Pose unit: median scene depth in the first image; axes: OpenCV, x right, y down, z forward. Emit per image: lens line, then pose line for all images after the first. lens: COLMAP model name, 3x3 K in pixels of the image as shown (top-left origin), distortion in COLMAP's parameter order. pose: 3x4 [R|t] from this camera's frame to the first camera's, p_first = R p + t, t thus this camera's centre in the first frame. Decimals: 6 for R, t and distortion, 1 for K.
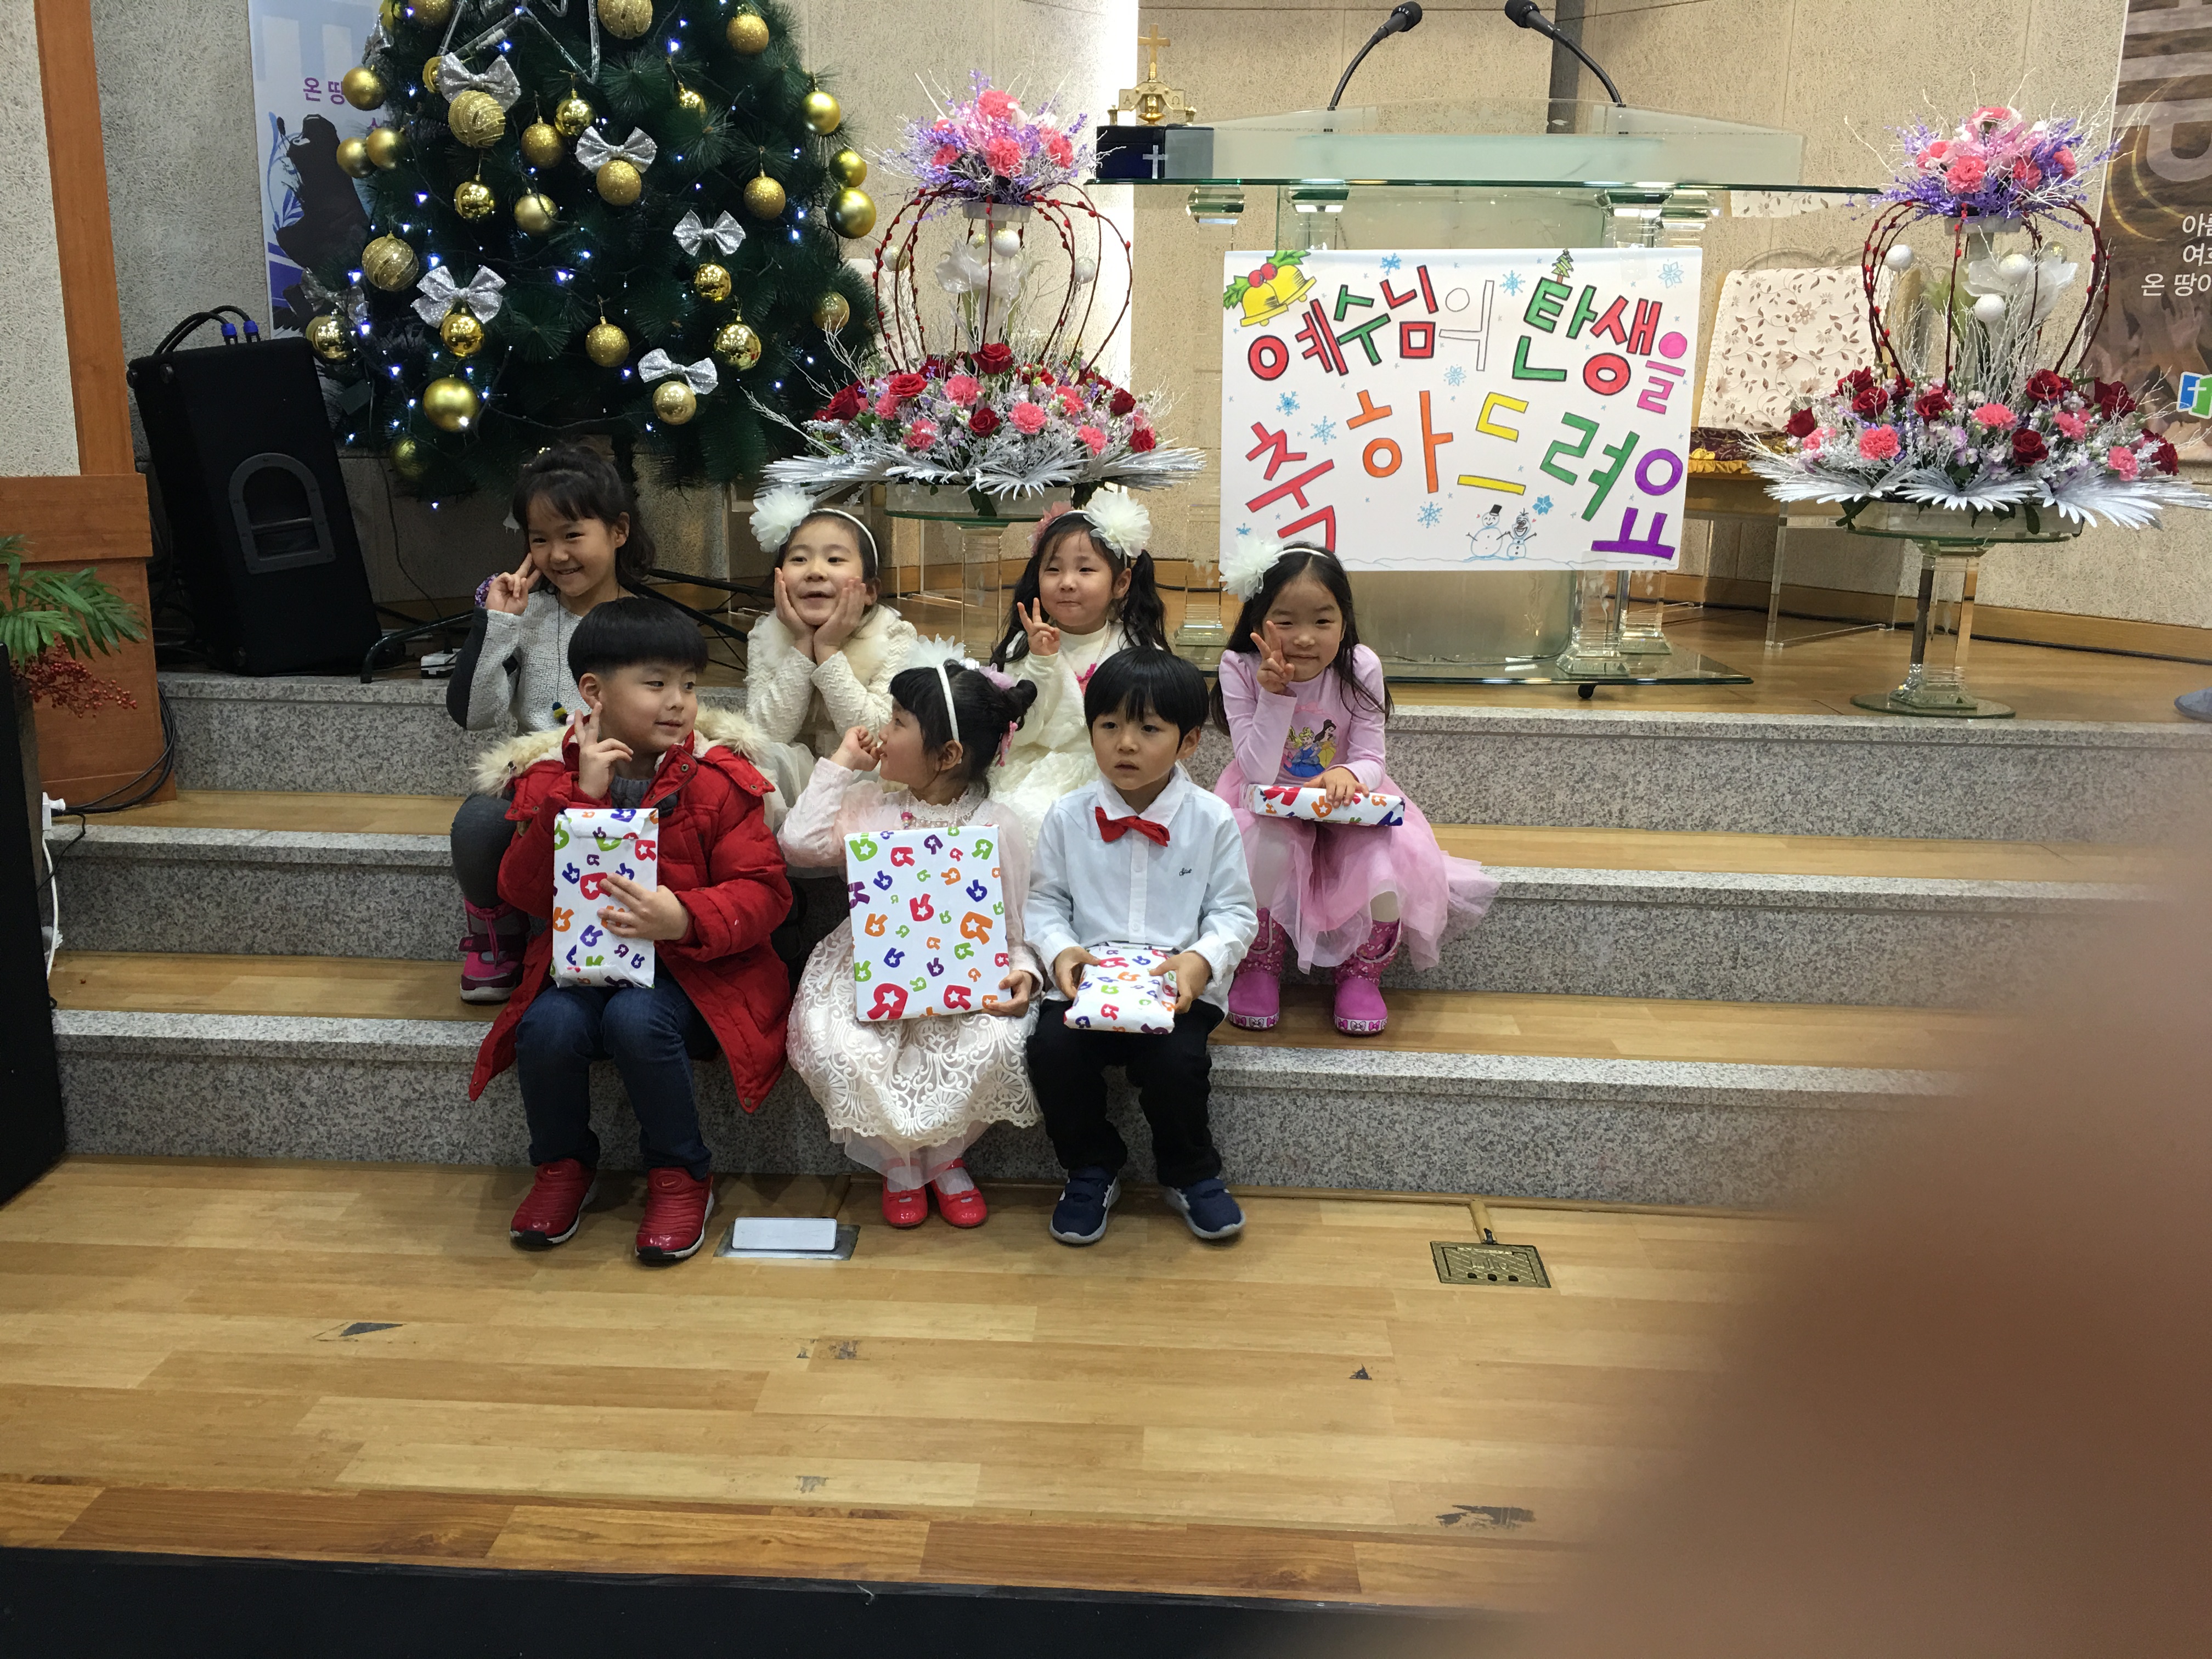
lens RADIAL K [[1870.6, 0, 1111.7], [0, 1870.6, 822.7], [0, 0, 1]] dist [0.091610, -0.117243]
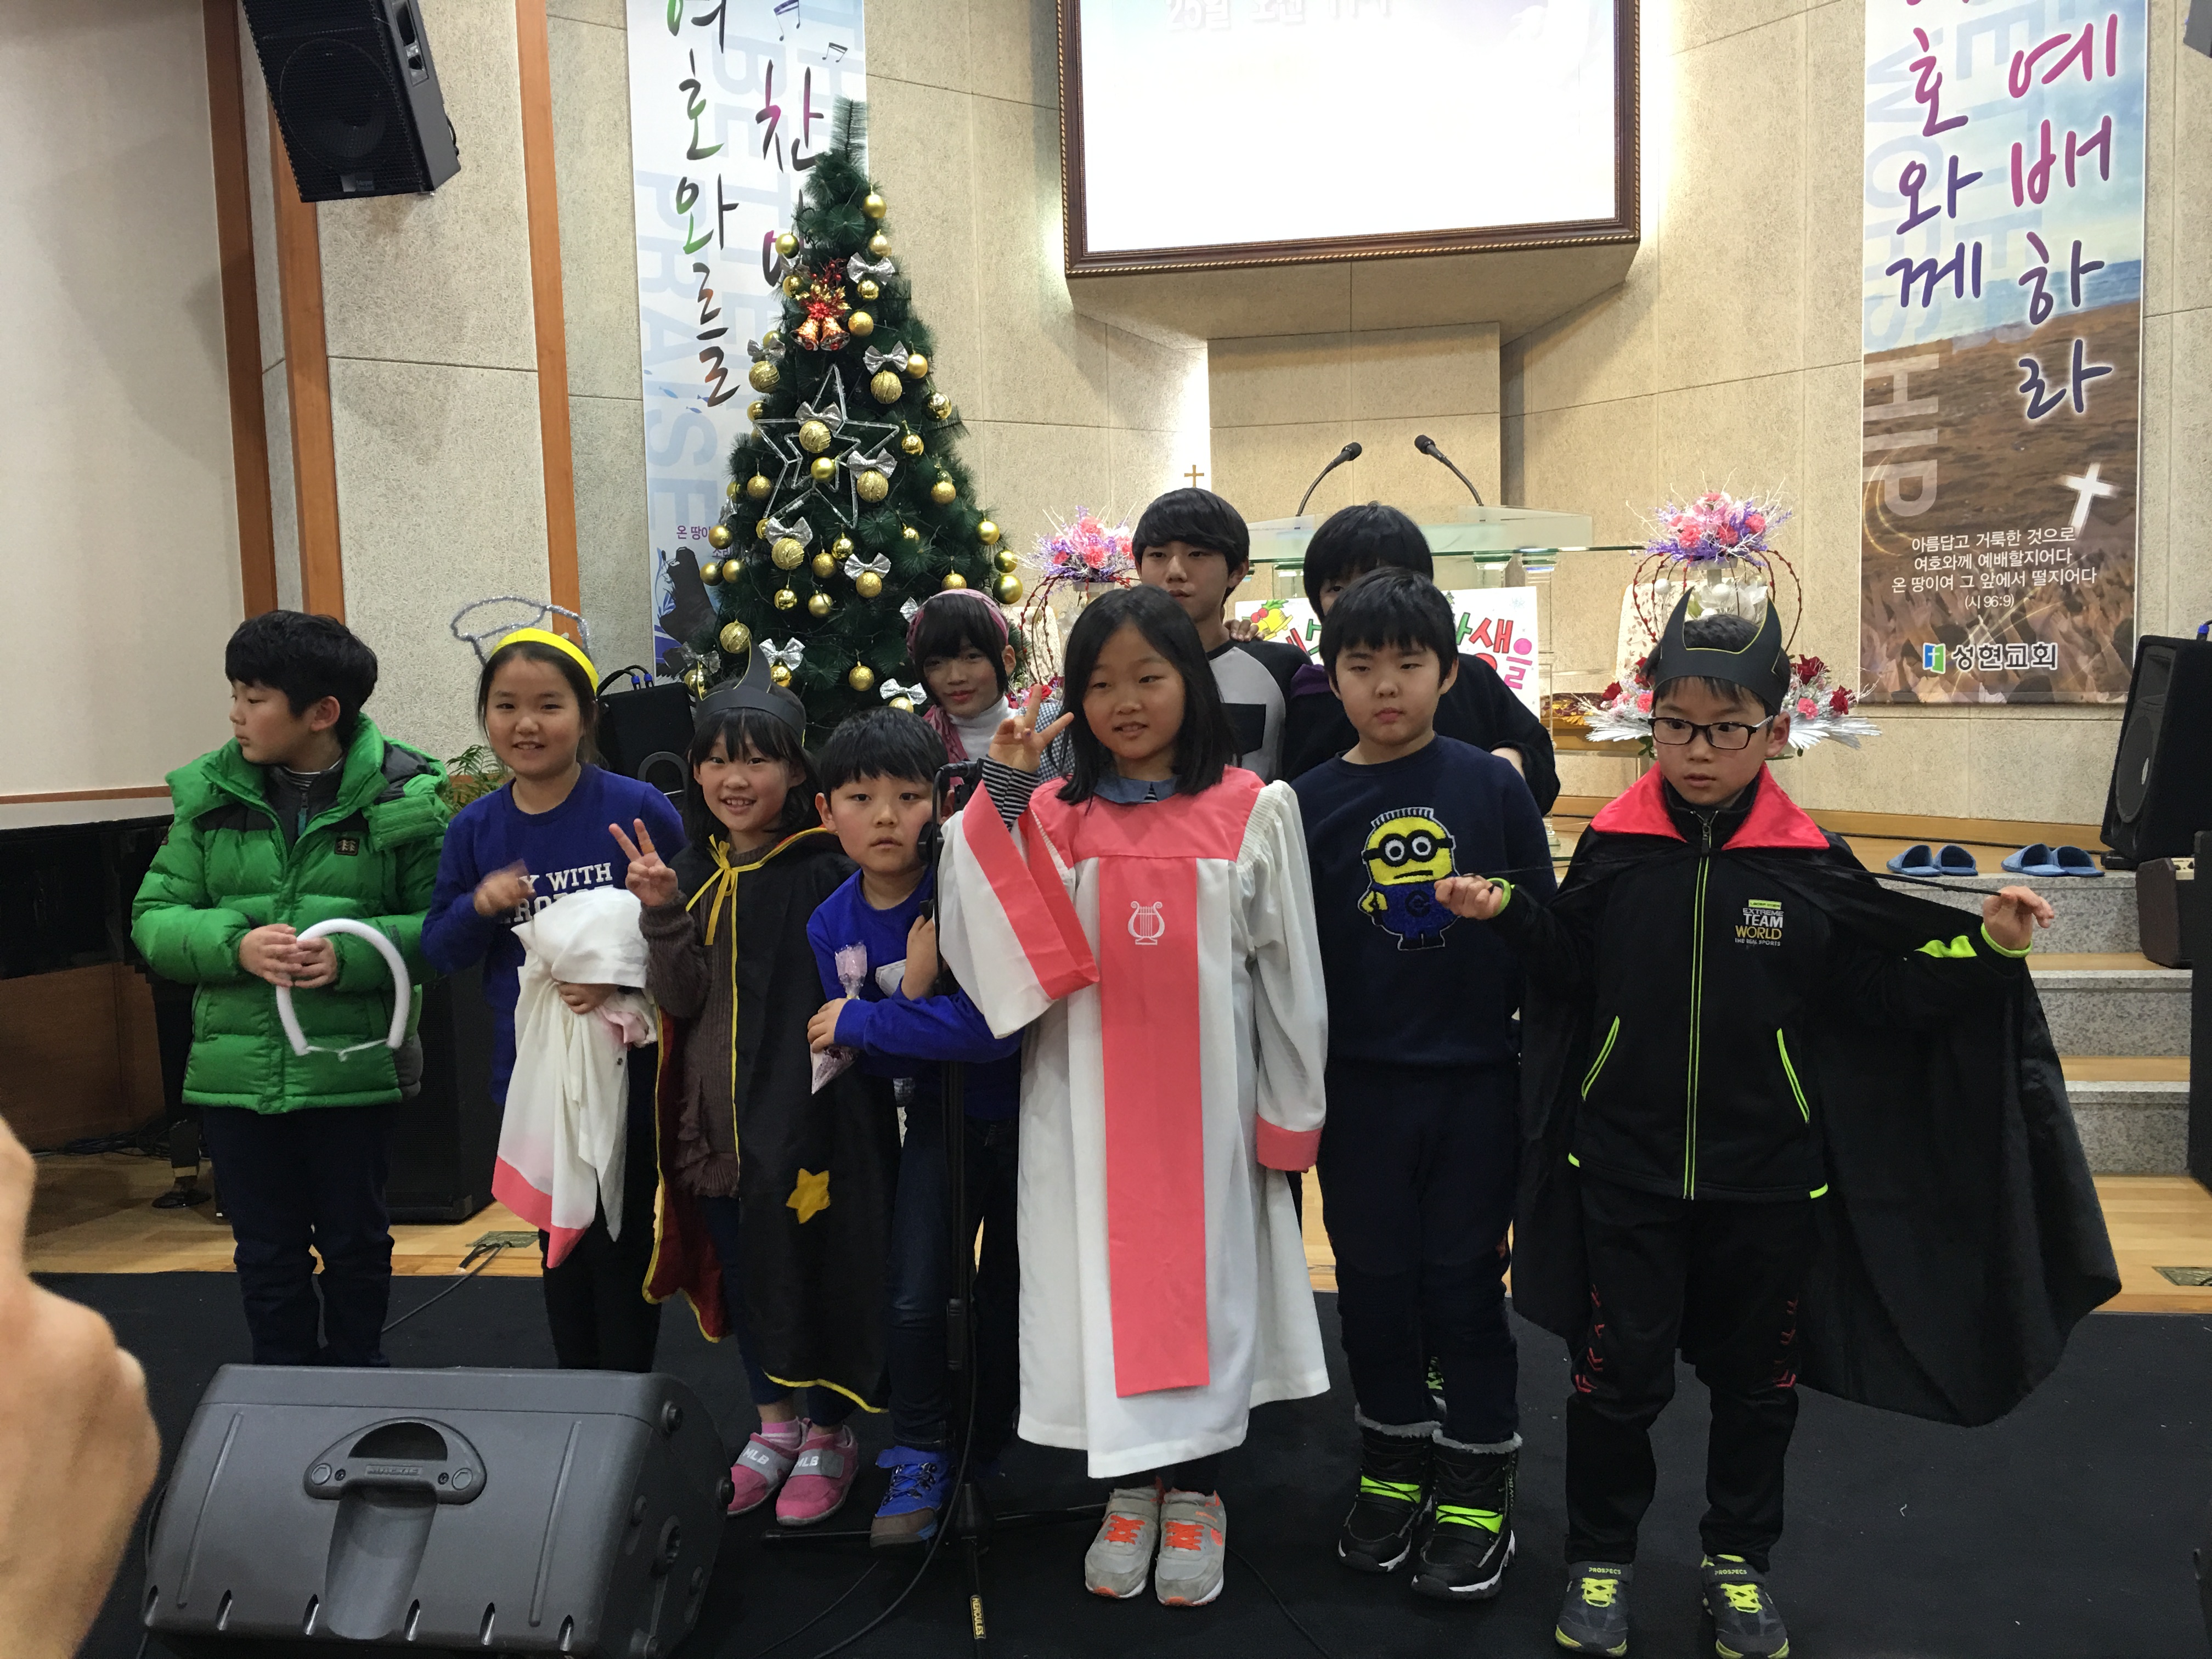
lens RADIAL K [[1870.0, 0, 1106.0], [0, 1870.0, 829.5], [0, 0, 1]] dist [0.091092, -0.118021]
pose [[0.993461, -0.037082, -0.107983, 0.120713], [0.021411, 0.989517, -0.142822, 0.119643], [0.112147, 0.139576, 0.983840, -0.581987]]
